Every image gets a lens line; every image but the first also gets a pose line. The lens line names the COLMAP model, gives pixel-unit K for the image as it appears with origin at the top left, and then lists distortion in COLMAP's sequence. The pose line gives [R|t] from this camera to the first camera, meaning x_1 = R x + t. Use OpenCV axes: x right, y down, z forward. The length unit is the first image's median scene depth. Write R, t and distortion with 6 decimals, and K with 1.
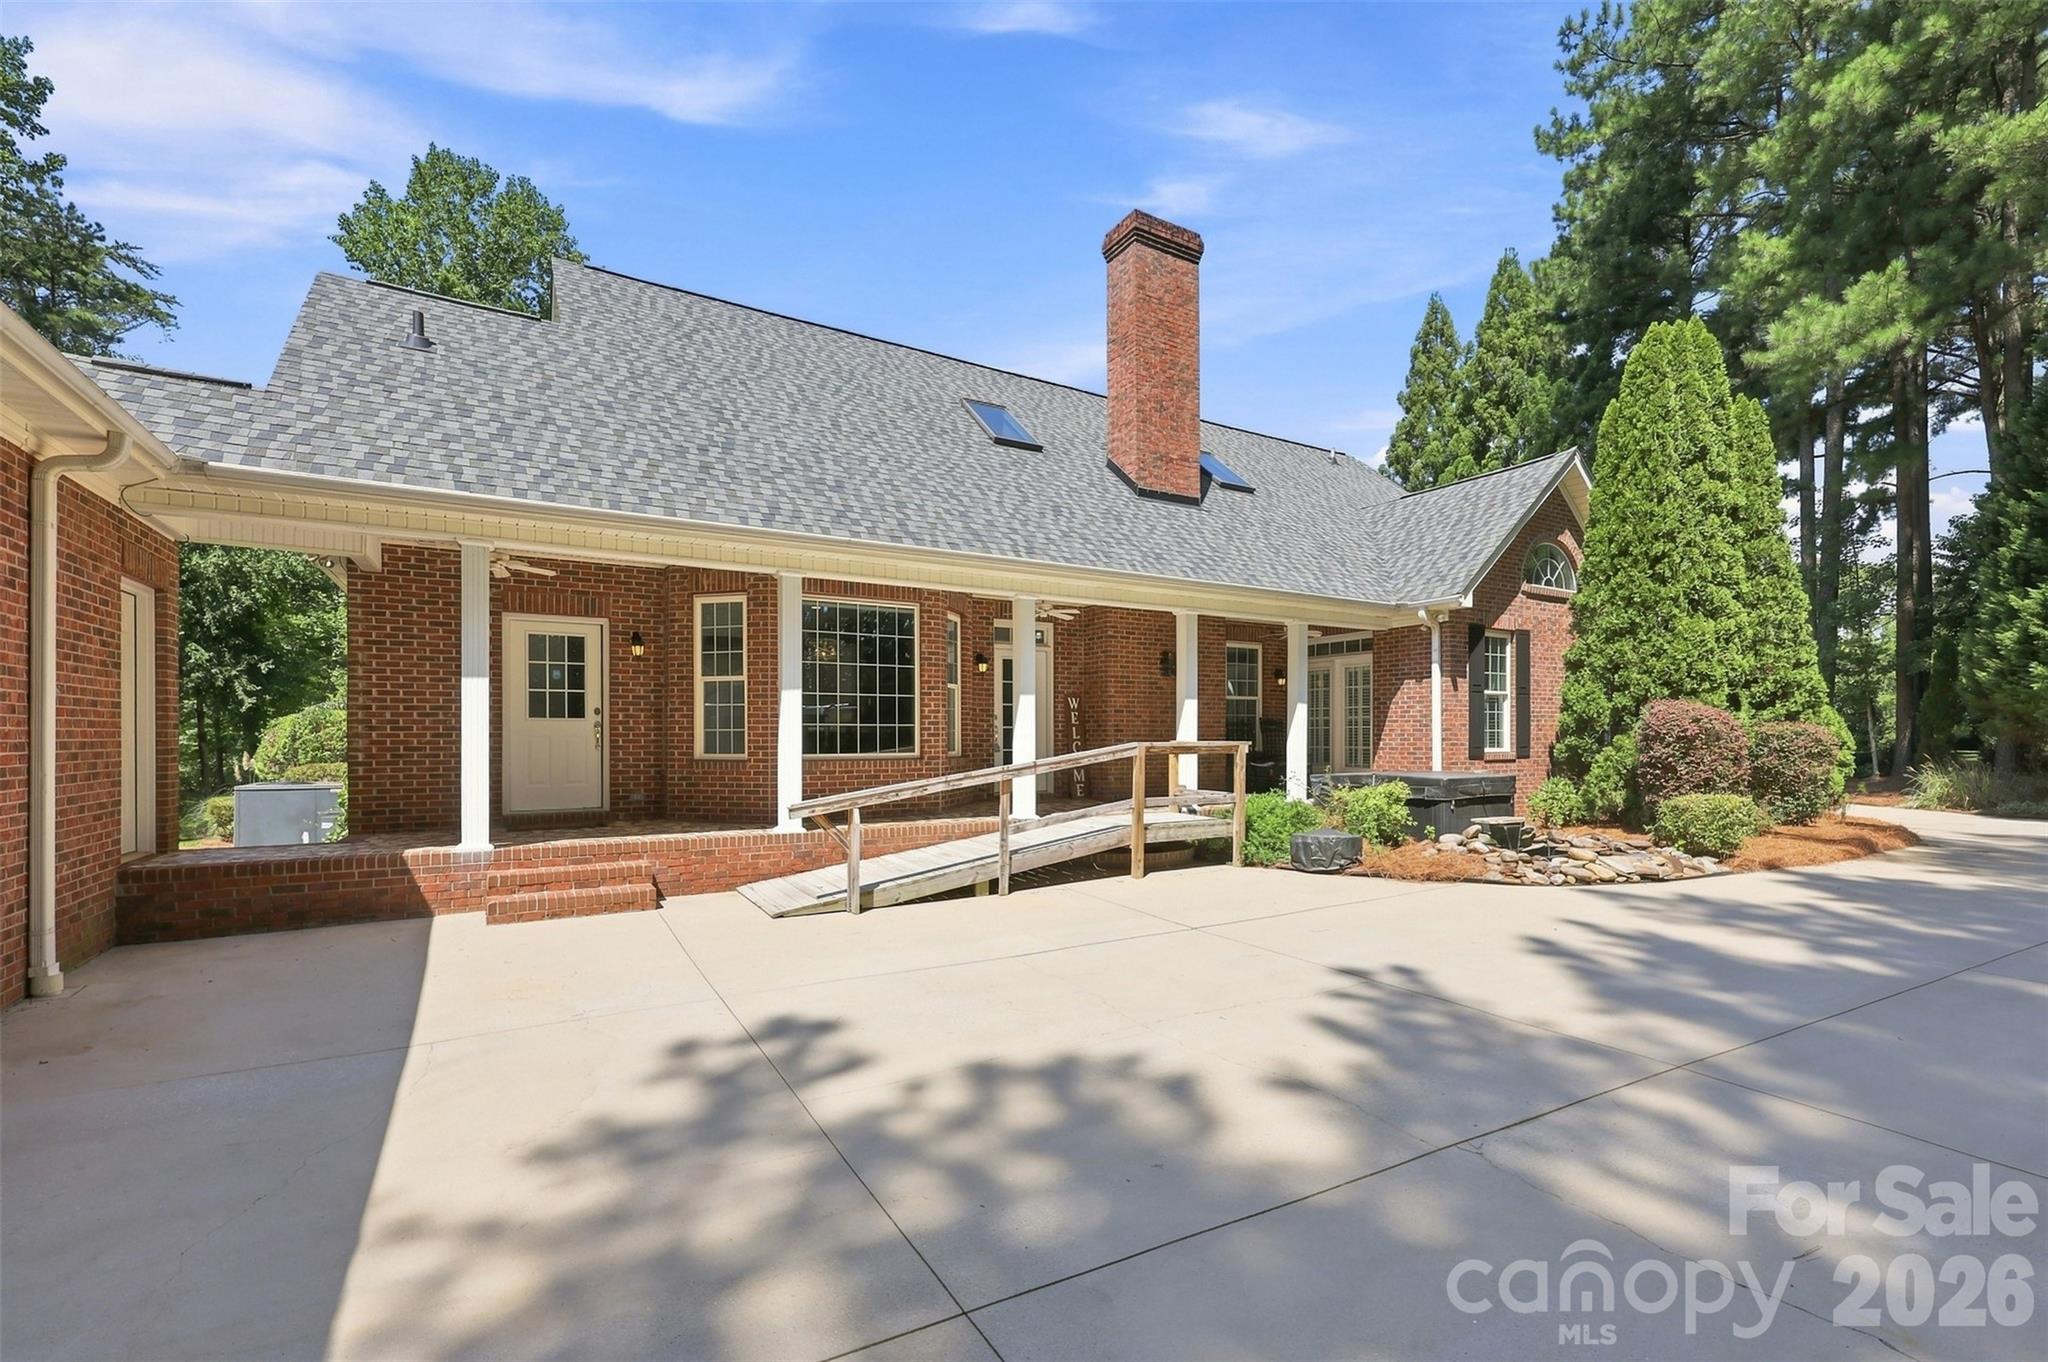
lens RADIAL K [[885.1, 0, 1023.6], [0, 885.1, 736.7], [0, 0, 1]] dist [-0.019183, -0.000025]
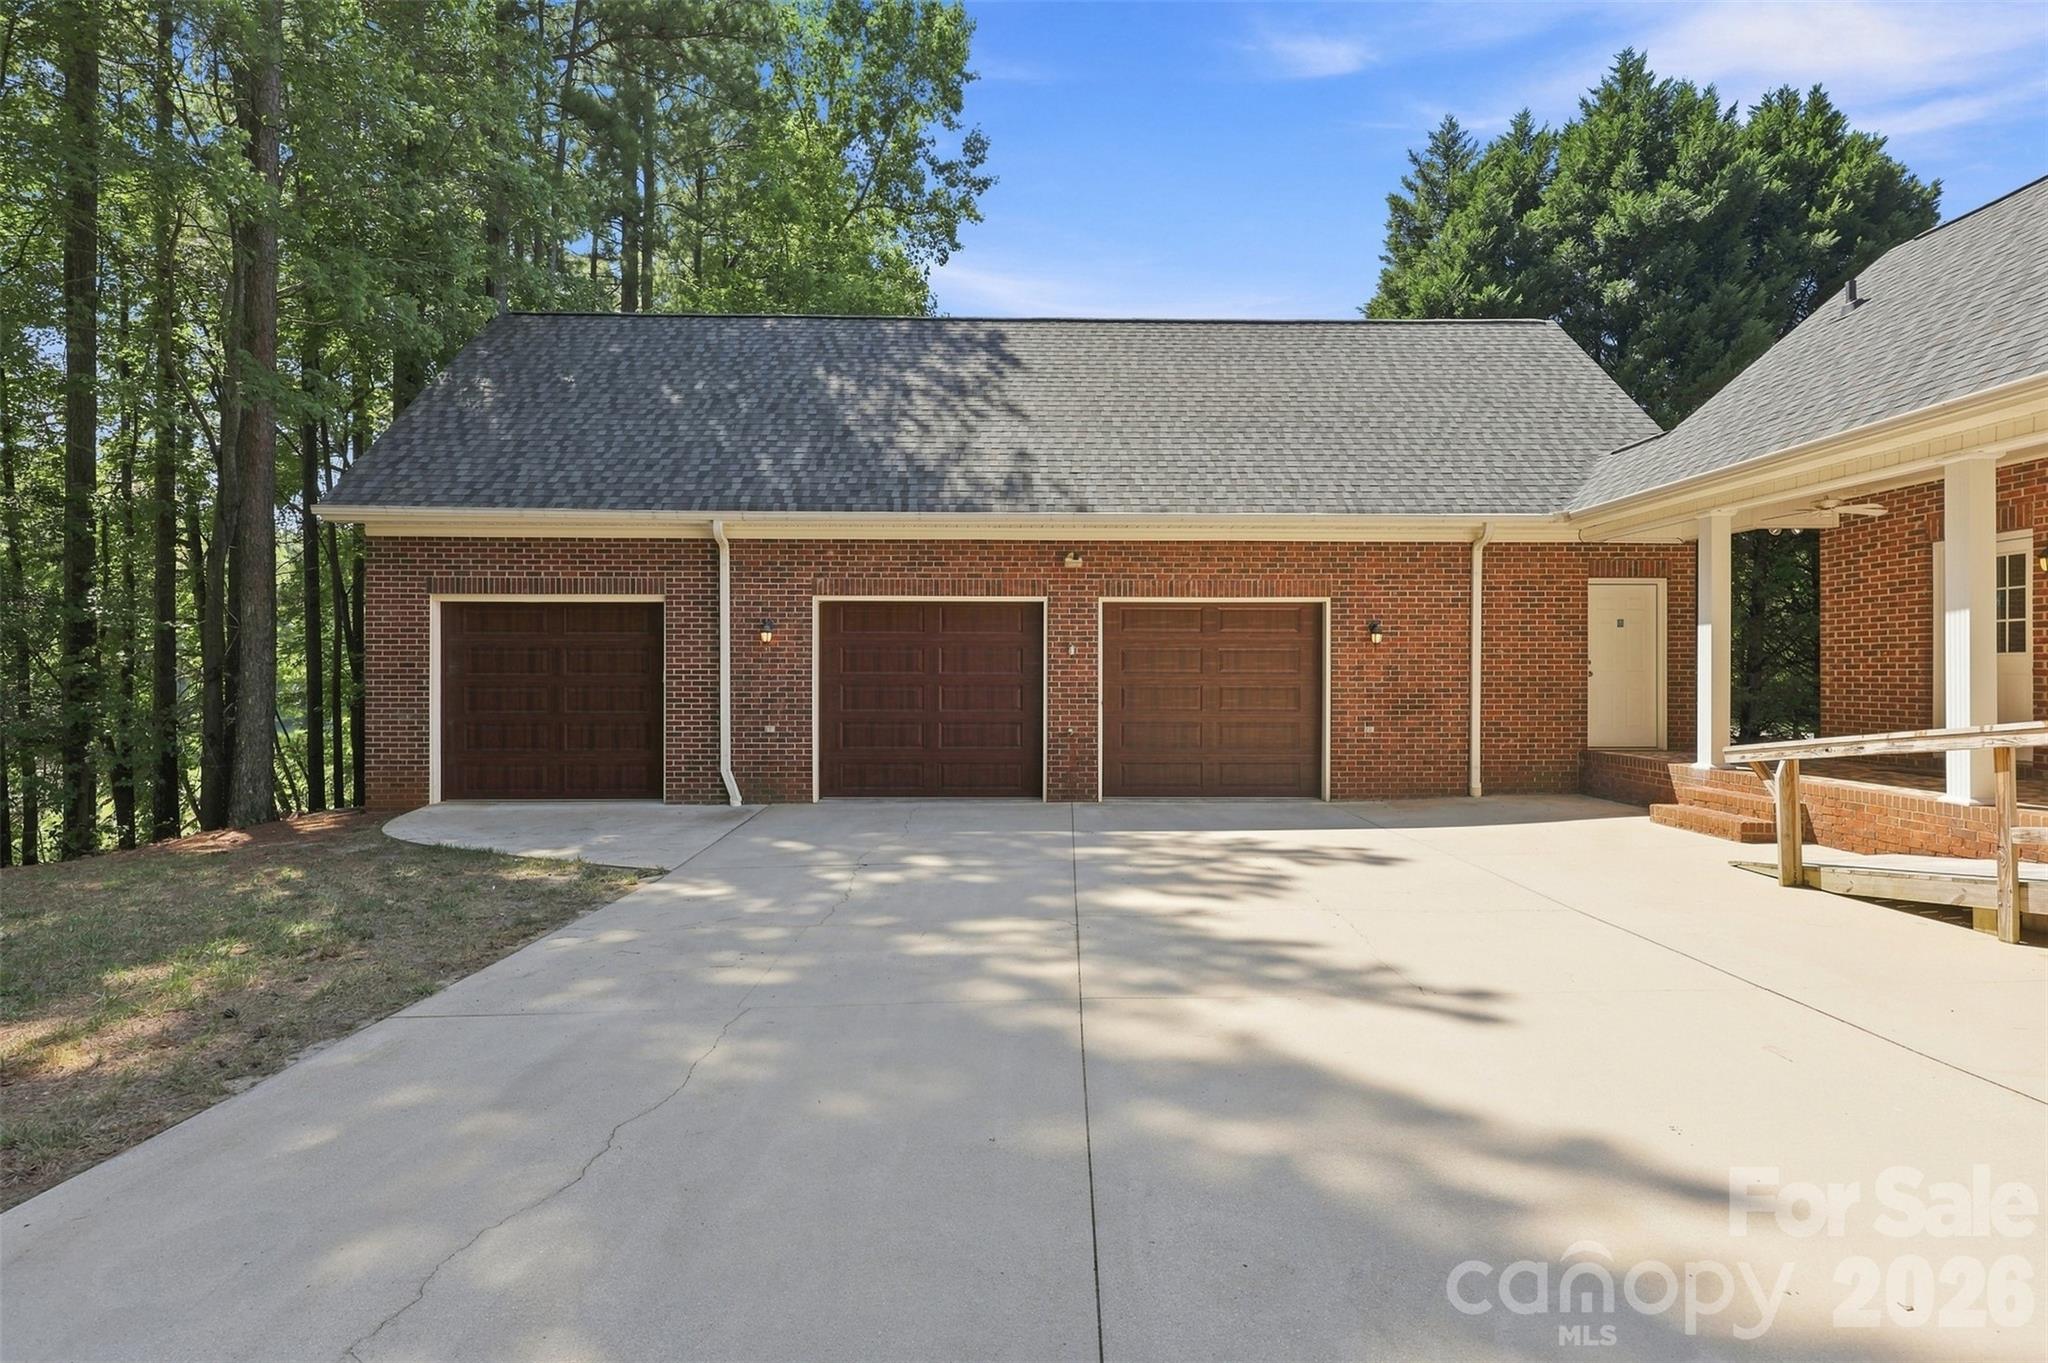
lens RADIAL K [[821.0, 0, 1027.8], [0, 821.0, 669.9], [0, 0, 1]] dist [-0.000219, -0.000088]
pose [[-0.461939, 0.001778, -0.886910, 1.271593], [0.002666, 0.999996, 0.000616, -0.017259], [0.886908, -0.002080, -0.461942, 1.055227]]
